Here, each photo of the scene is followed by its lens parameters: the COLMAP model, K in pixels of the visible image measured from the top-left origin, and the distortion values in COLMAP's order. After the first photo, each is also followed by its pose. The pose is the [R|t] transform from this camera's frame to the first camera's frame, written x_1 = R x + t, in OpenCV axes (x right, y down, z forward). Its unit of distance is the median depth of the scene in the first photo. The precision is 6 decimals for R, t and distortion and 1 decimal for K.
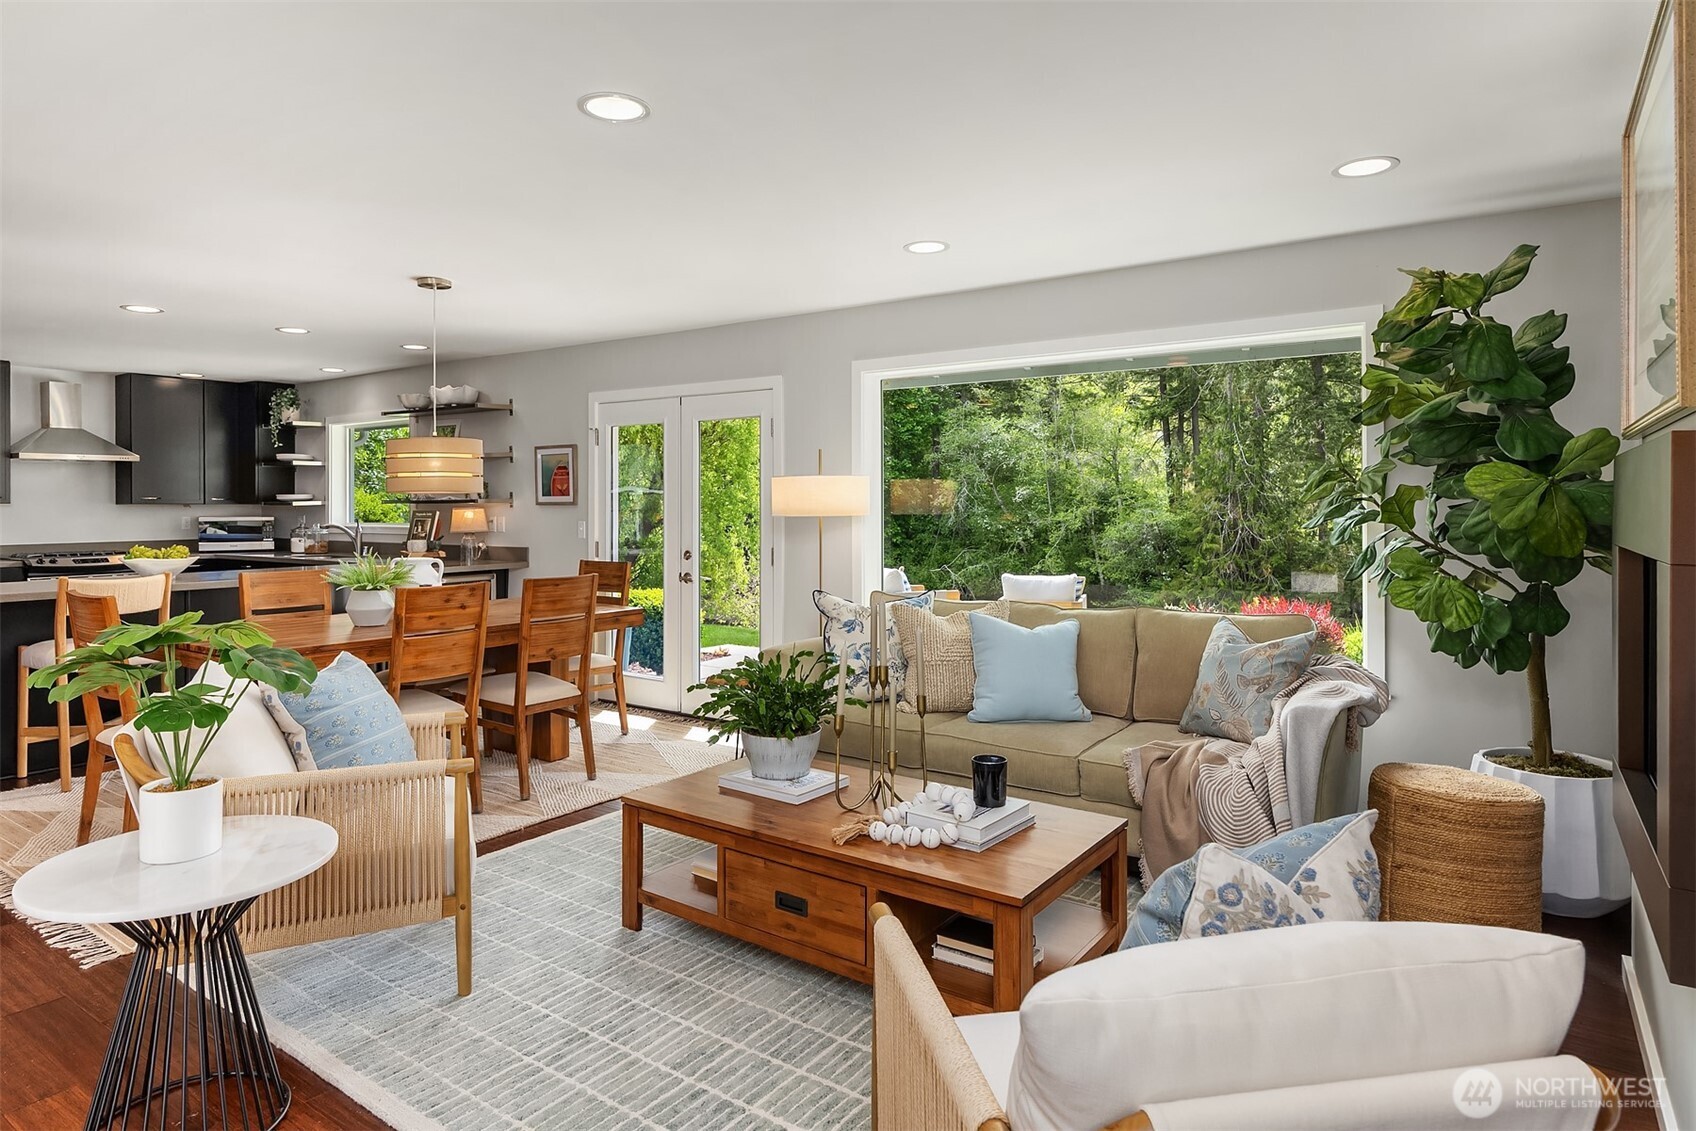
lens RADIAL K [[987.2, 0, 834.4], [0, 987.2, 508.7], [0, 0, 1]] dist [0.005603, 0.002402]
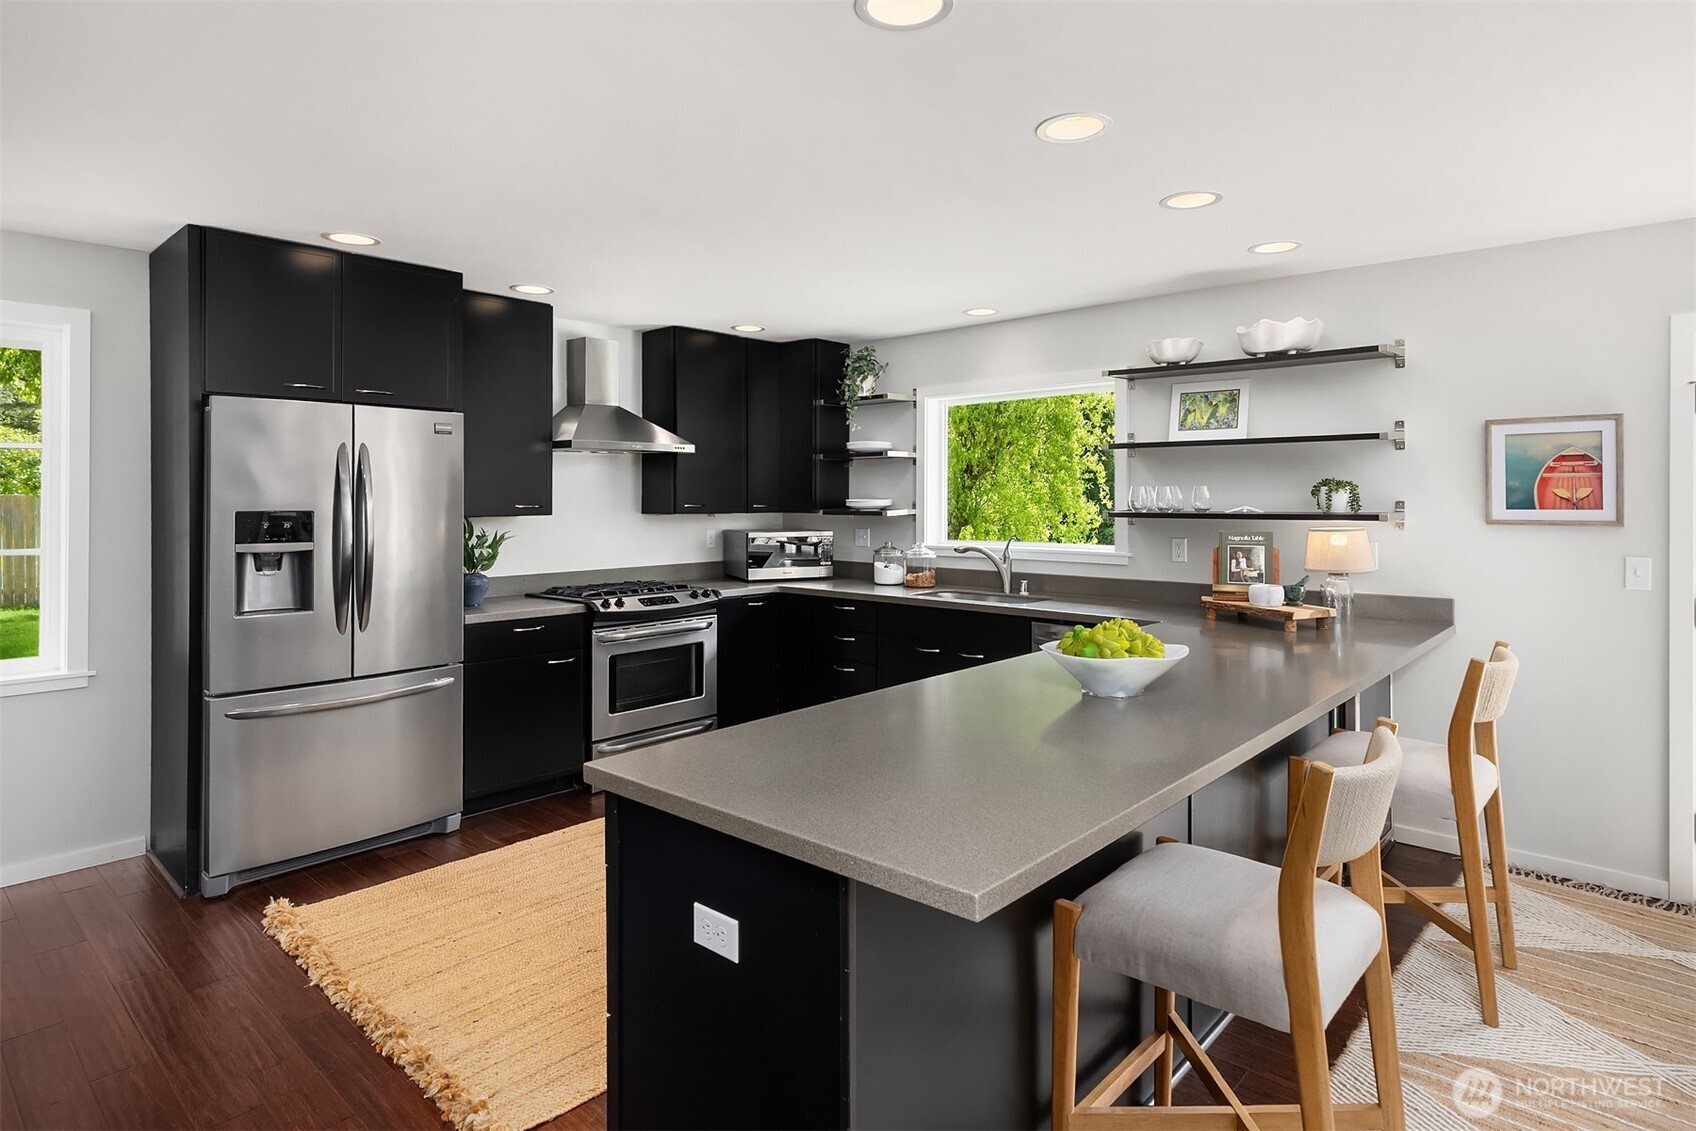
lens RADIAL K [[928.8, 0, 828.0], [0, 928.8, 497.7], [0, 0, 1]] dist [0.002083, 0.000086]
pose [[0.990844, 0.001053, -0.135009, -0.569435], [-0.001413, 0.999996, -0.002571, -0.016156], [0.135006, 0.002738, 0.990841, 0.405626]]
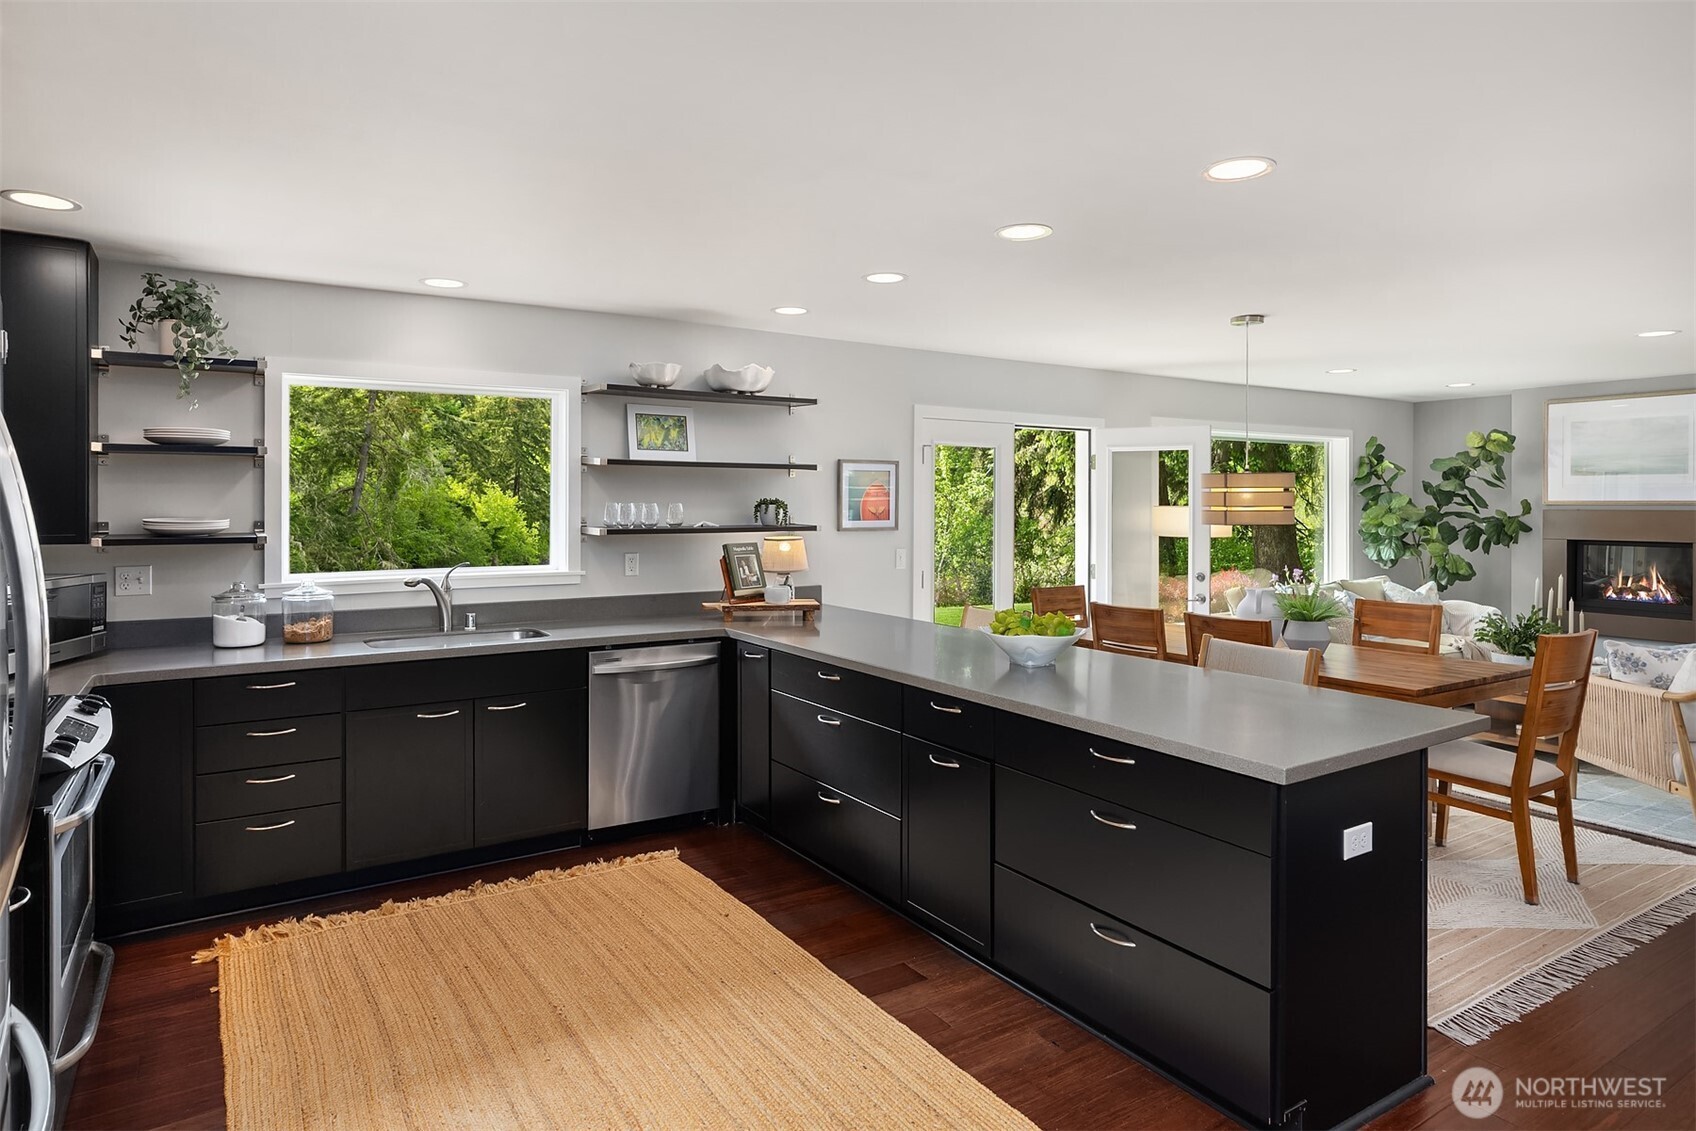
lens RADIAL K [[976.7, 0, 843.4], [0, 976.7, 511.8], [0, 0, 1]] dist [0.001930, -0.001037]
pose [[0.380424, -0.004712, 0.924800, -0.986377], [0.001341, 0.999989, 0.004544, -0.022368], [-0.924811, -0.000489, 0.380426, 0.656907]]
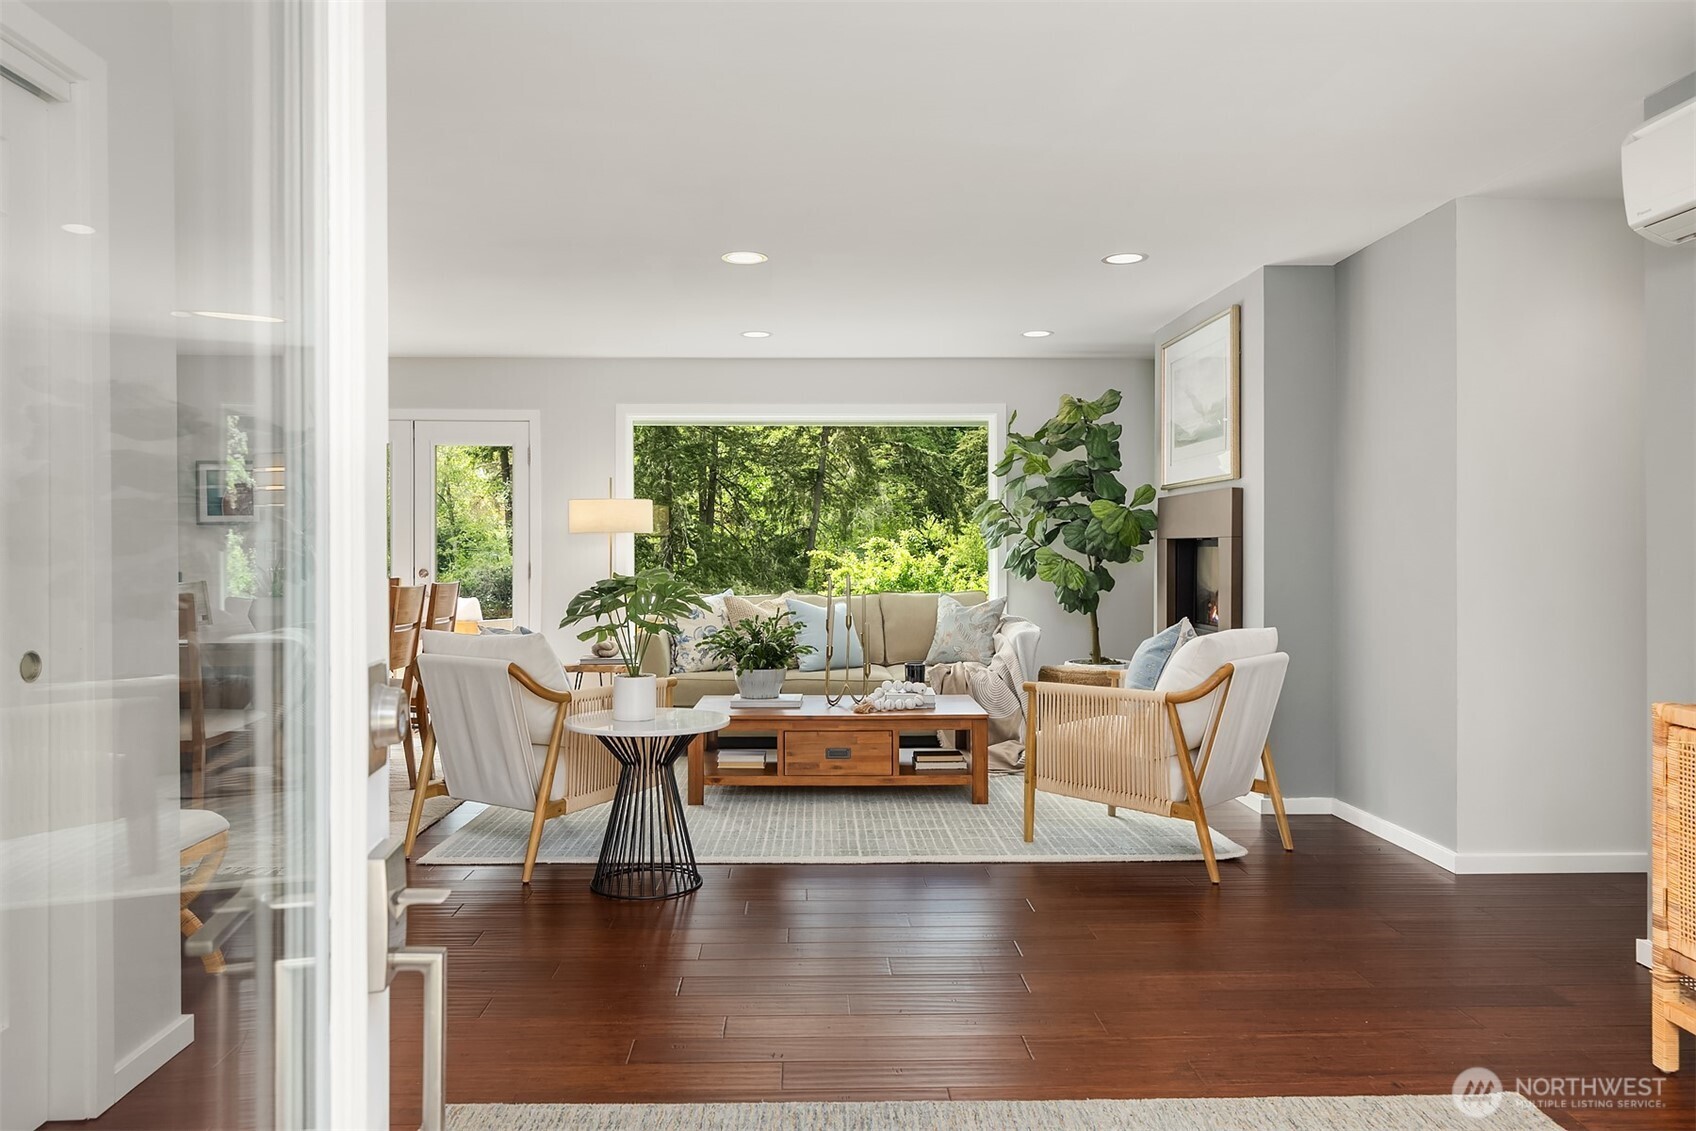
lens RADIAL K [[1169.9, 0, 848.0], [0, 1169.9, 565.5], [0, 0, 1]] dist [-0.003164, -0.000714]
pose [[0.795746, -0.007921, 0.605578, -0.453012], [0.002917, 0.999953, 0.009247, 0.024260], [-0.605623, -0.005591, 0.795732, -0.213506]]
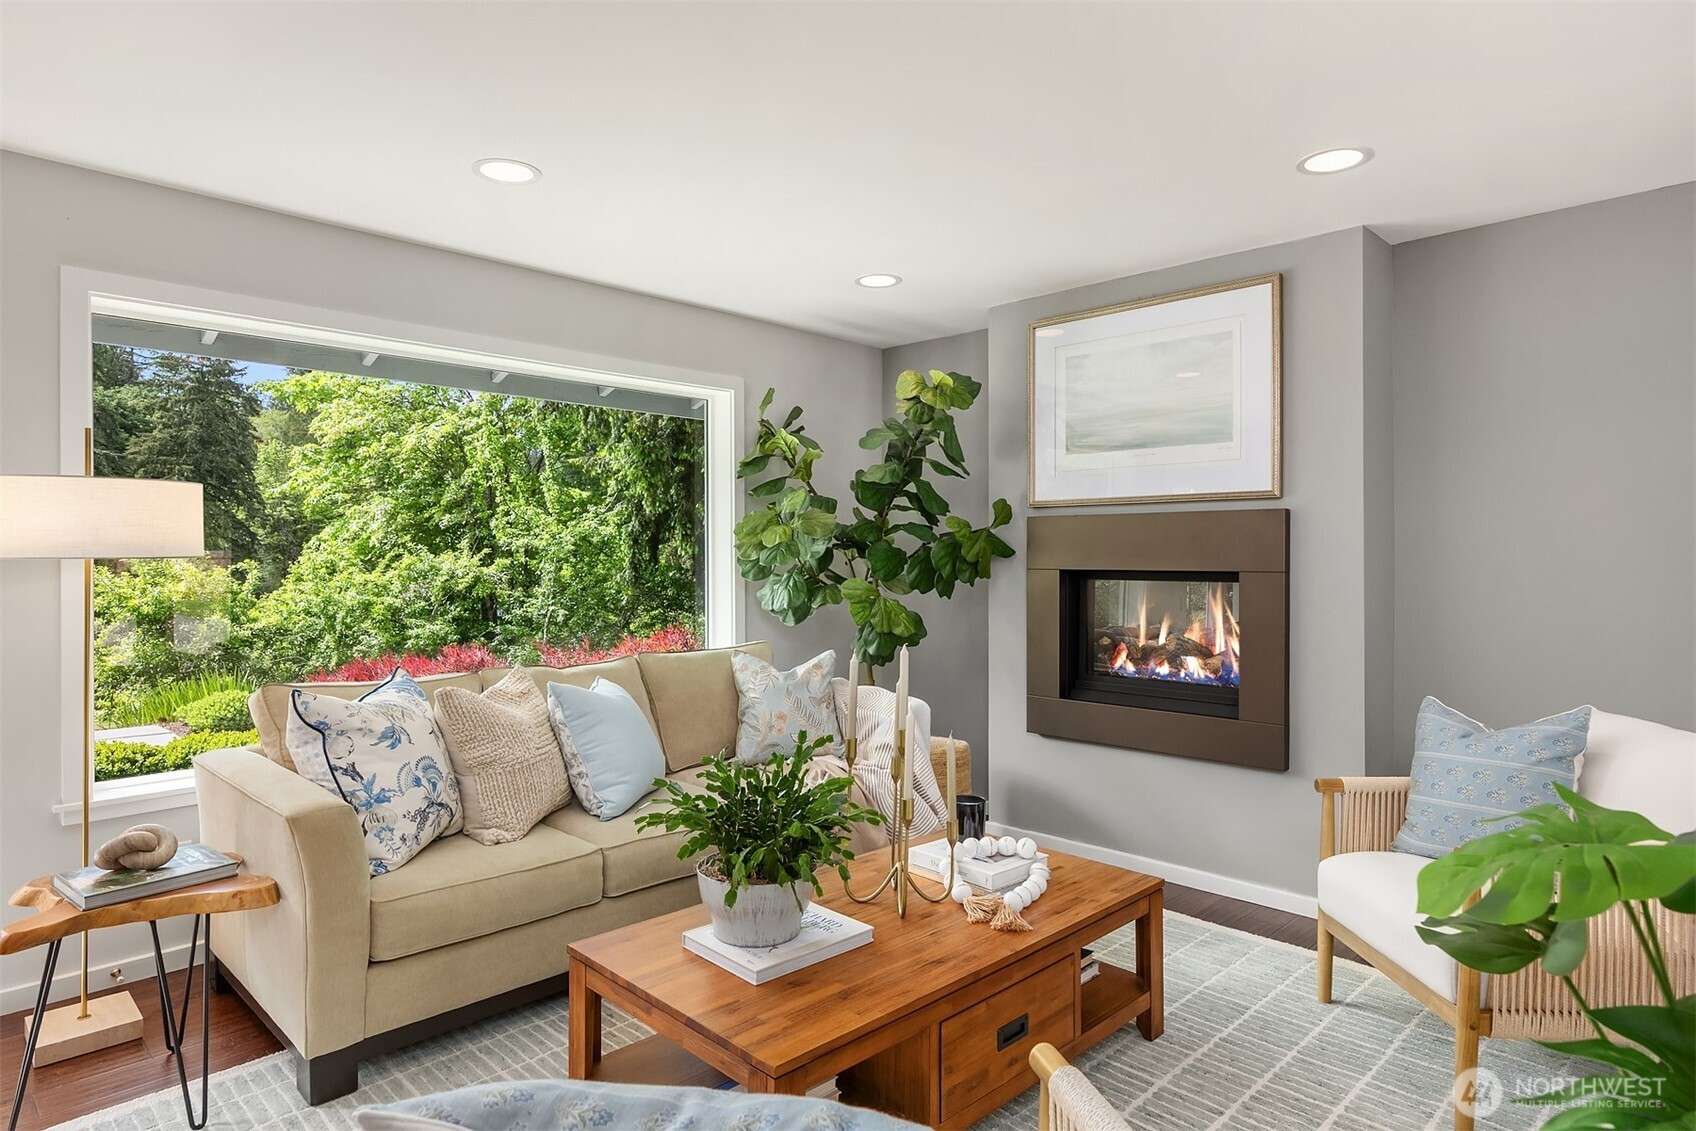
lens RADIAL K [[958.8, 0, 842.6], [0, 958.8, 561.3], [0, 0, 1]] dist [-0.002702, -0.000350]
pose [[0.164694, -0.003300, 0.986339, -0.308016], [0.003001, 0.999991, 0.002845, 0.006026], [-0.986340, 0.002491, 0.164702, 0.373806]]
